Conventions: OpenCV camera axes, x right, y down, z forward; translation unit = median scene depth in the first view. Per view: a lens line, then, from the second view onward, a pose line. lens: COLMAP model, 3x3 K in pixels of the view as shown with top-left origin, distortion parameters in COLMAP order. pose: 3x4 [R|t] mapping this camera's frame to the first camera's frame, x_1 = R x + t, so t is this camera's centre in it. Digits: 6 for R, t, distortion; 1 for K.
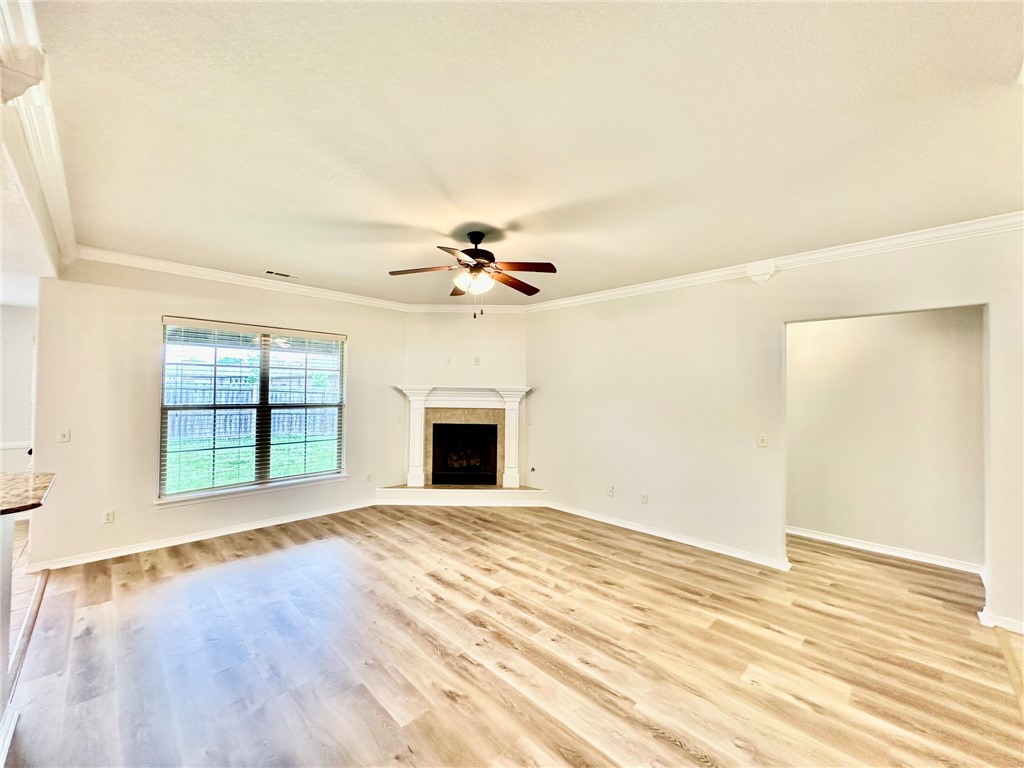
lens RADIAL K [[407.3, 0, 512.0], [0, 407.3, 384.0], [0, 0, 1]] dist [-0.003578, 0.000064]
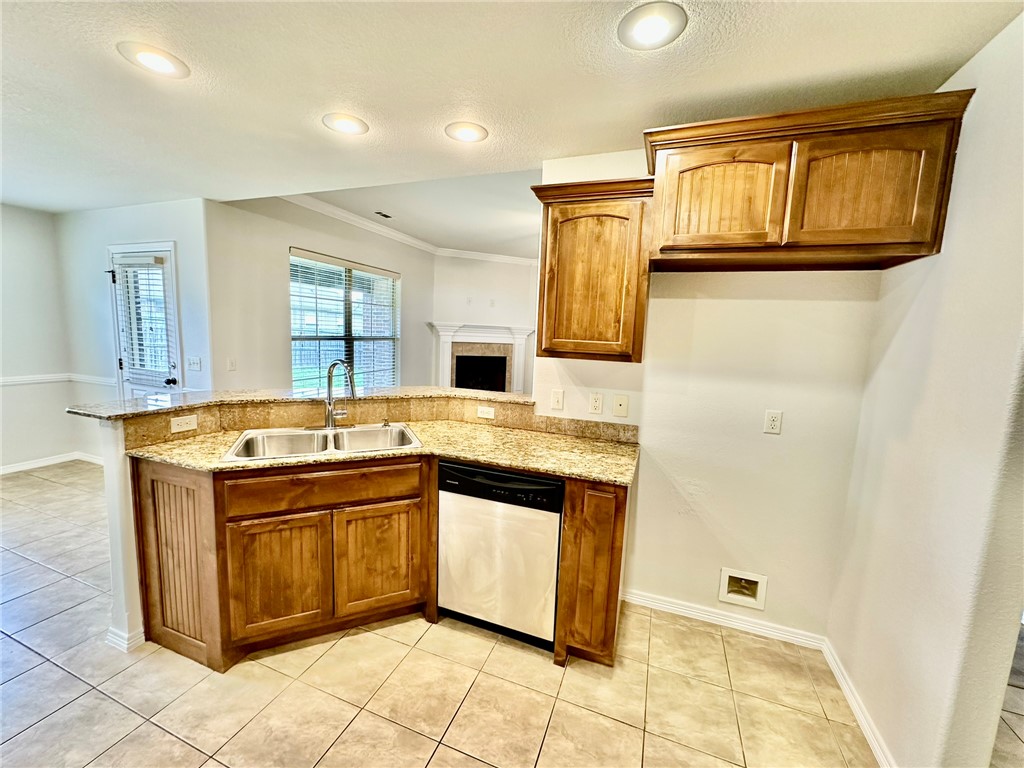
lens RADIAL K [[407.3, 0, 512.0], [0, 407.3, 384.0], [0, 0, 1]] dist [-0.003578, 0.000064]
pose [[0.914548, -0.025291, 0.403685, -0.652396], [-0.037501, 0.988442, 0.146886, 0.000423], [-0.402734, -0.149473, 0.903030, -0.160547]]
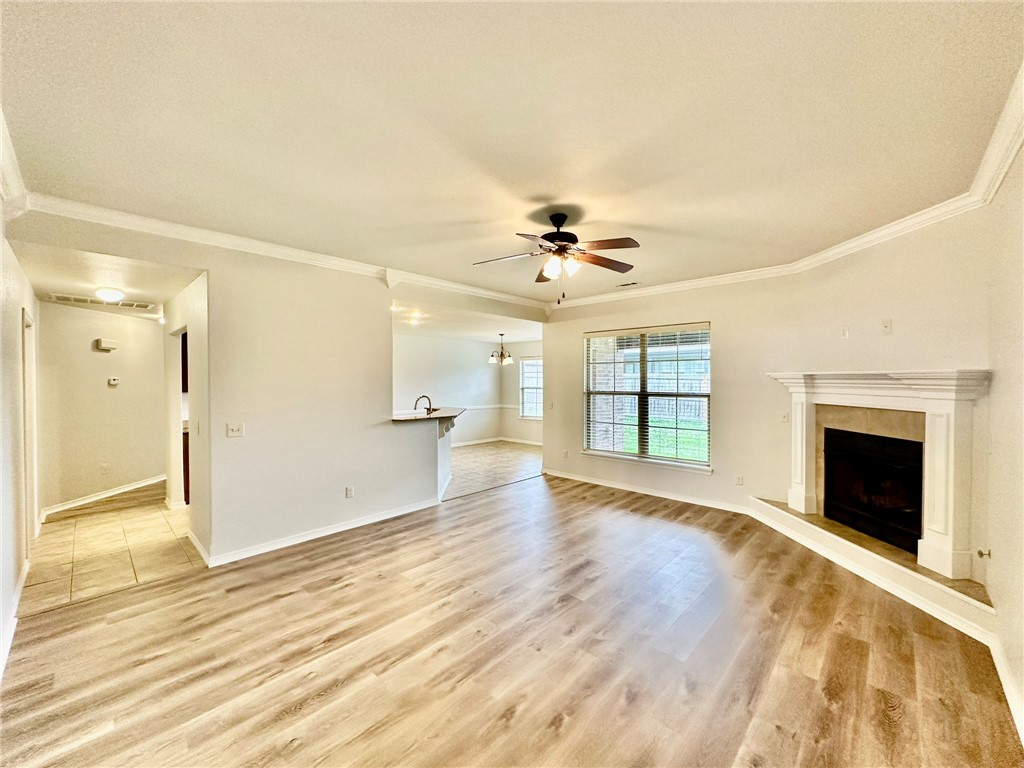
lens RADIAL K [[407.3, 0, 512.0], [0, 407.3, 384.0], [0, 0, 1]] dist [-0.003578, 0.000064]
pose [[0.020497, -0.000965, -0.999789, 0.592729], [0.019257, 0.999814, -0.000570, 0.018417], [0.999604, -0.019242, 0.020512, 0.584610]]
